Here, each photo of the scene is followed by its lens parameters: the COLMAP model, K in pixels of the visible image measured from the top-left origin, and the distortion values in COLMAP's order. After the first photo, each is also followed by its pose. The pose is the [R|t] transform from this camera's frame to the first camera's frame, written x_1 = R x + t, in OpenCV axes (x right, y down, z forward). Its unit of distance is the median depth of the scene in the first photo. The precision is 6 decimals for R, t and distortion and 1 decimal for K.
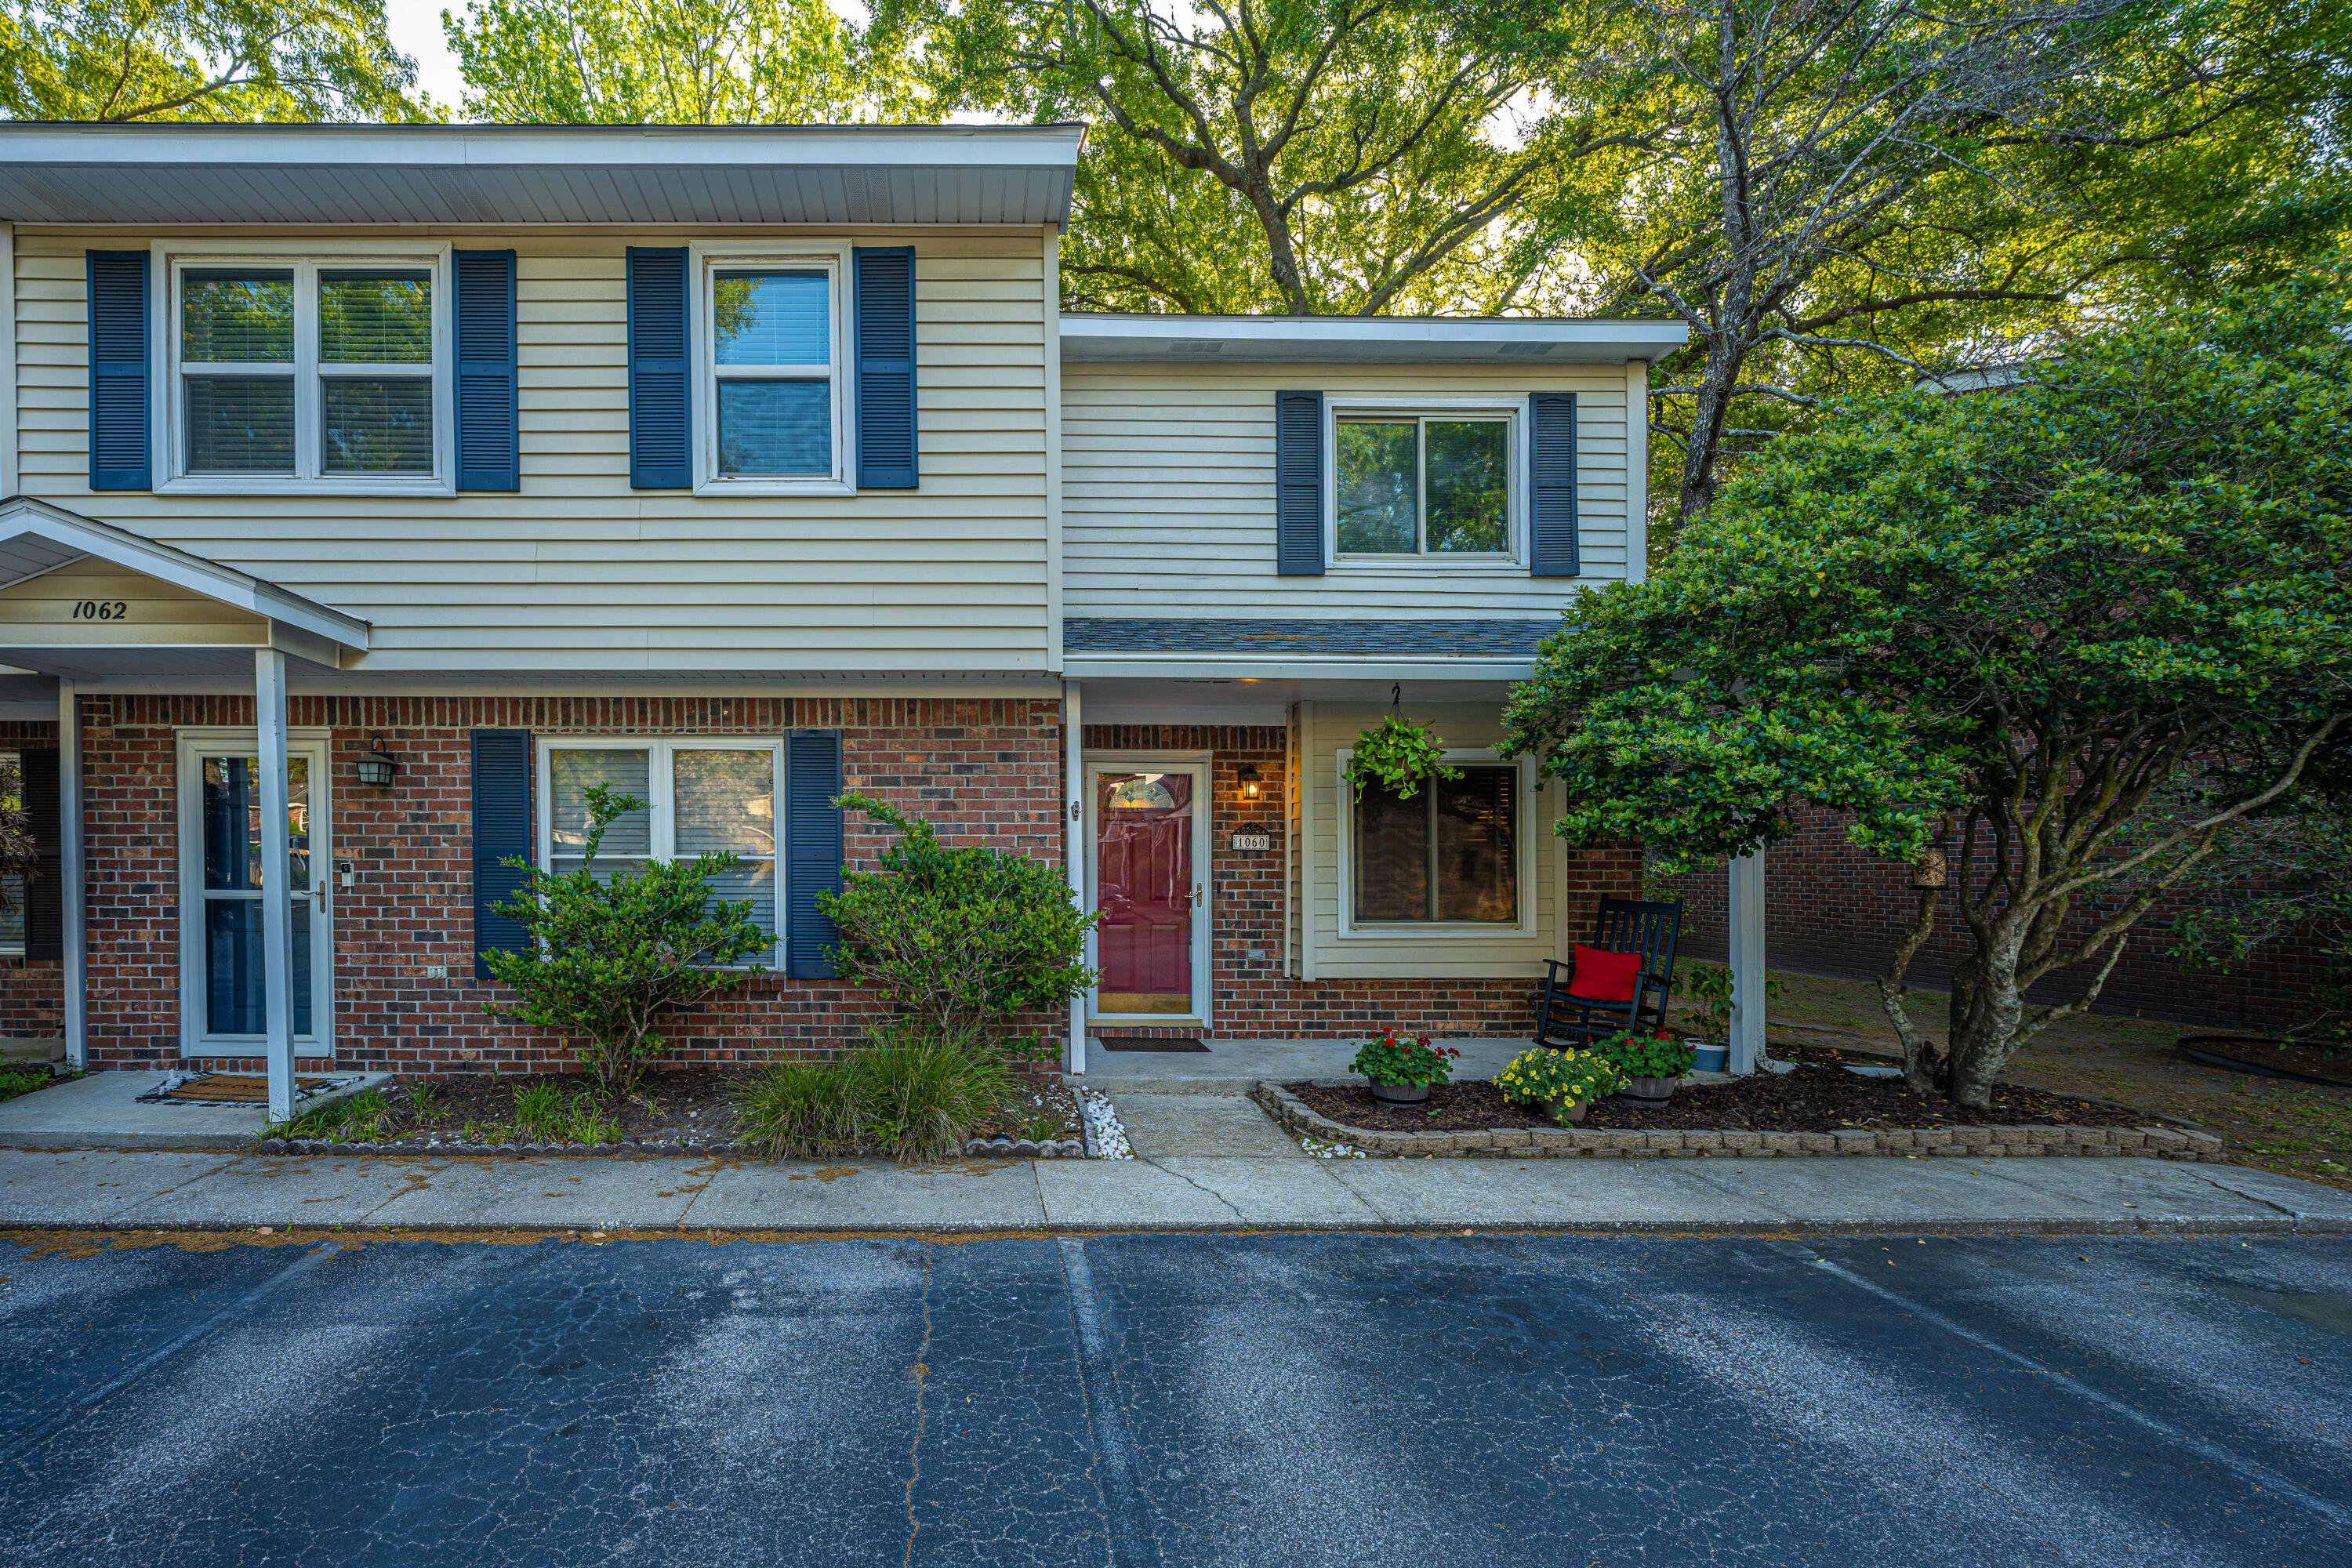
lens RADIAL K [[946.3, 0, 1174.9], [0, 946.3, 784.7], [0, 0, 1]] dist [-0.002390, -0.000114]
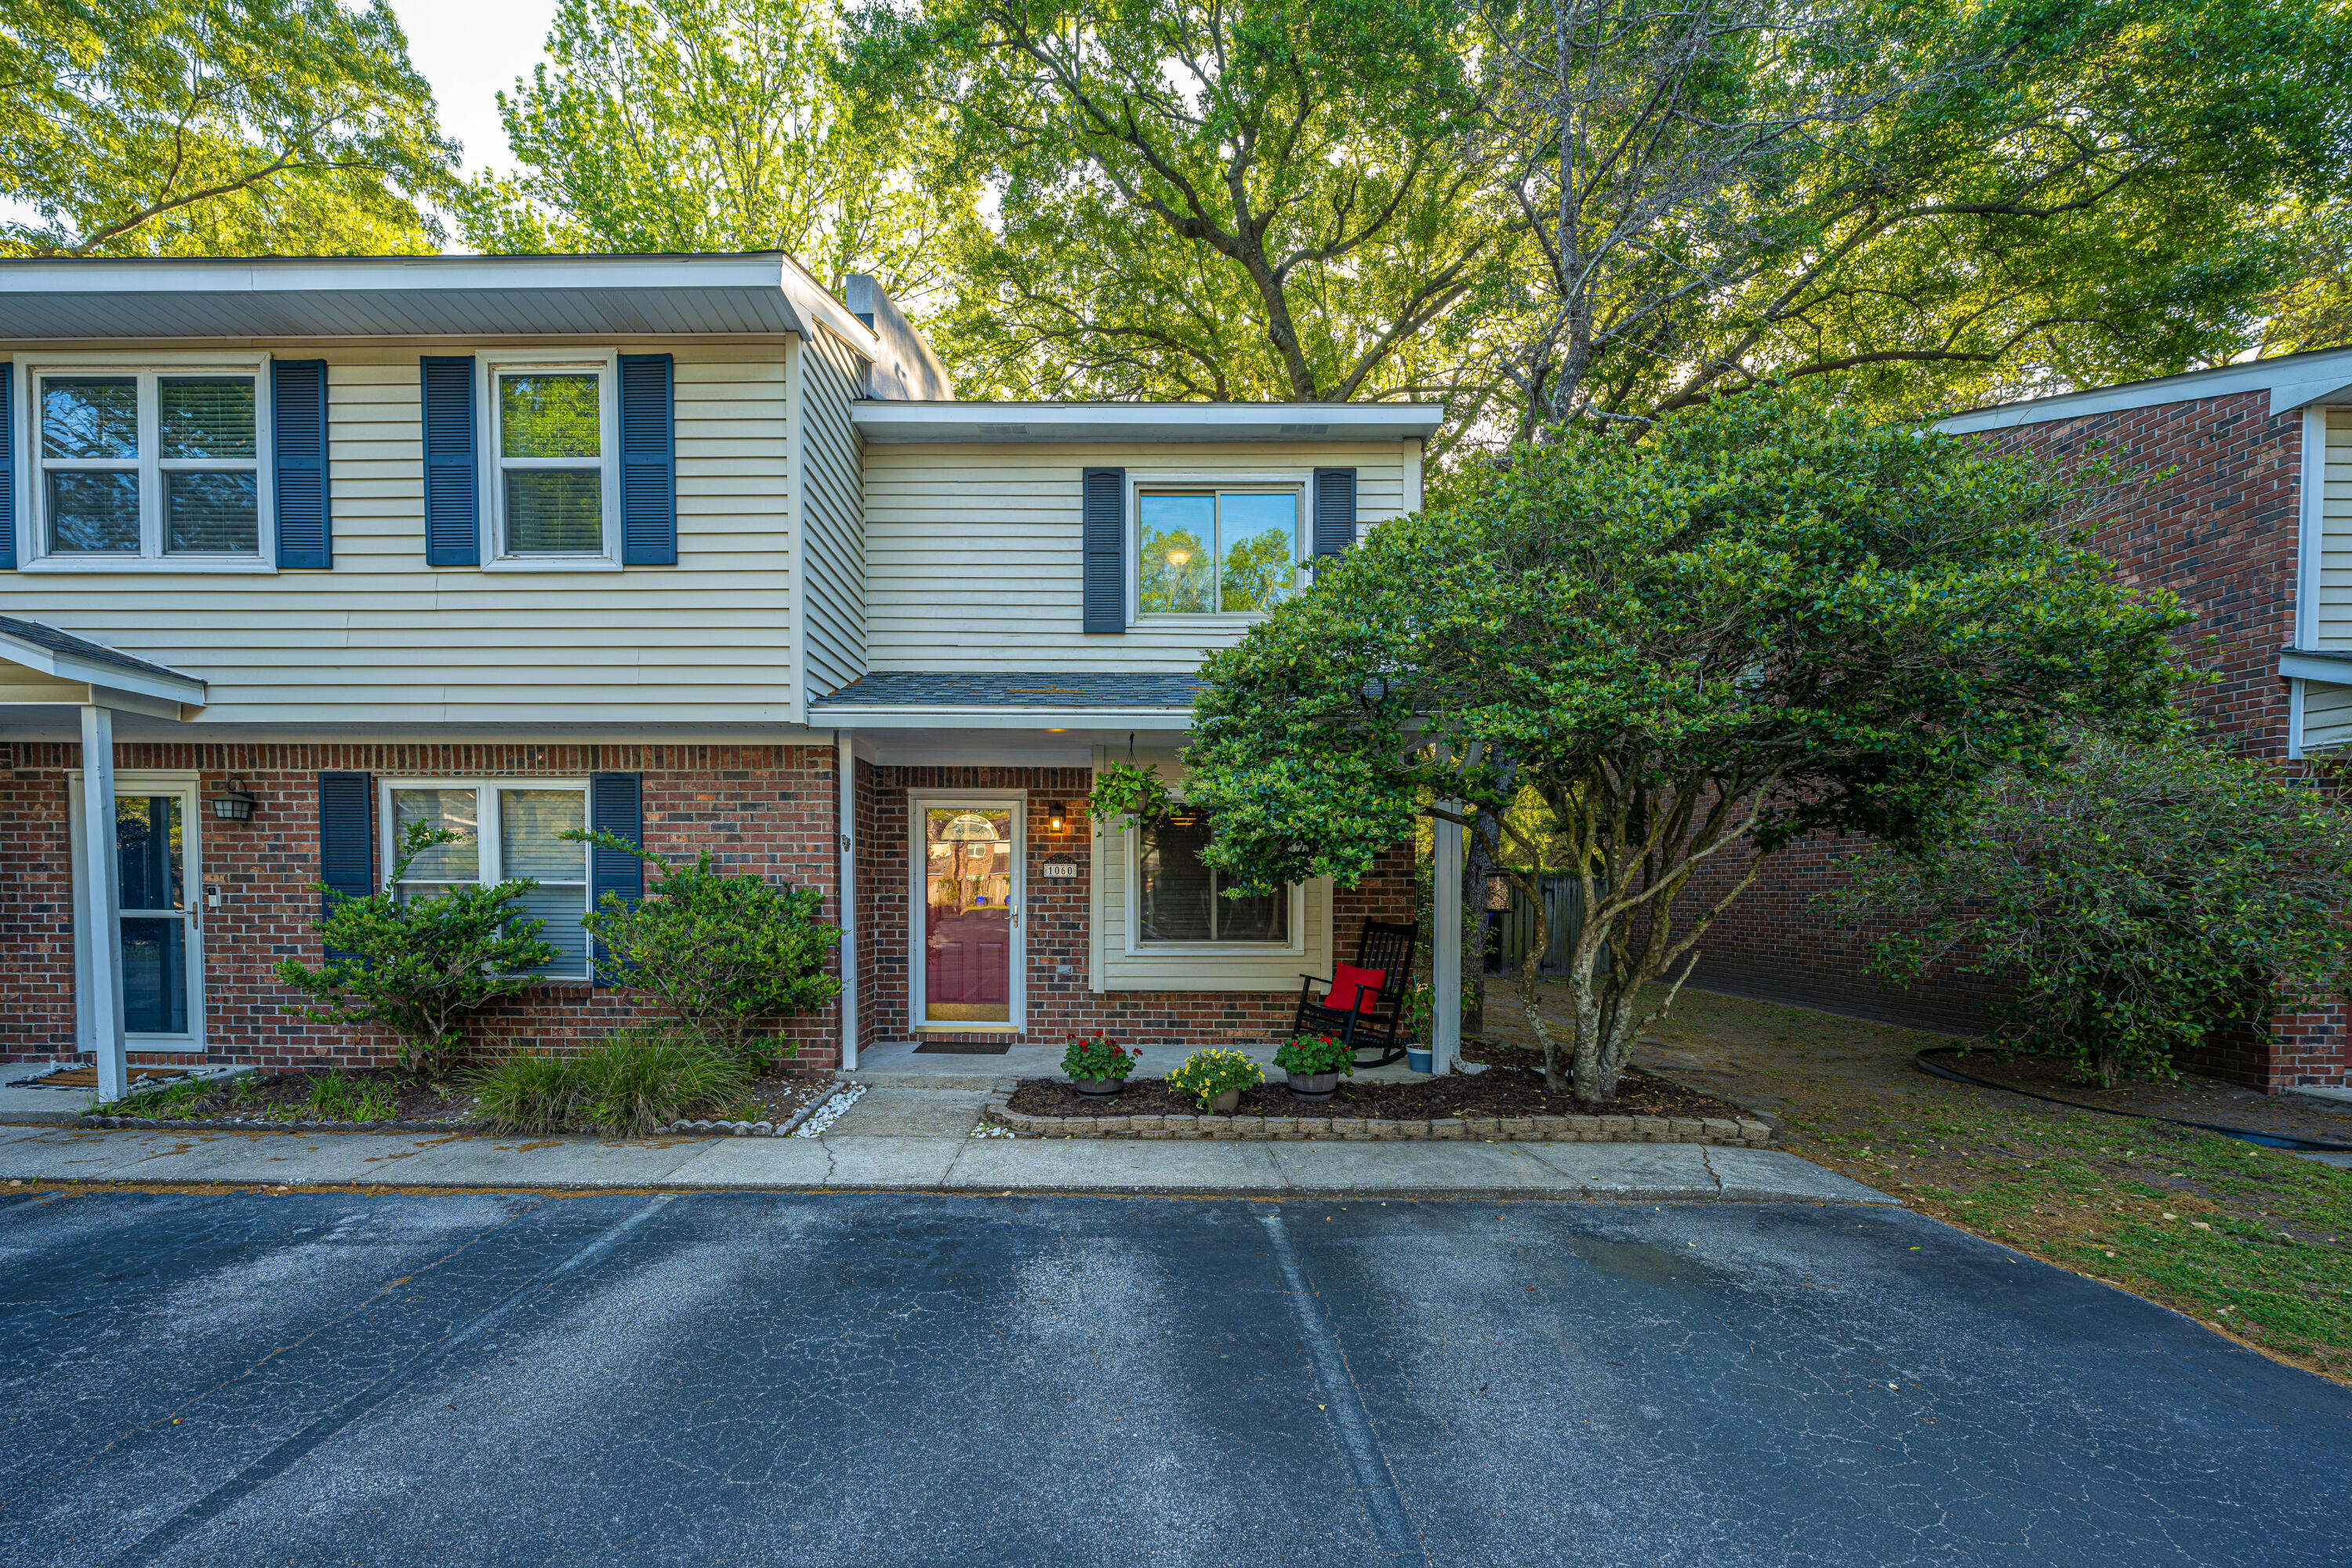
lens RADIAL K [[887.4, 0, 1200.9], [0, 887.4, 832.1], [0, 0, 1]] dist [-0.003378, 0.000171]
pose [[0.999926, 0.001547, -0.012028, 0.354471], [-0.001334, 0.999842, 0.017747, -0.005422], [0.012054, -0.017729, 0.999770, -0.075802]]
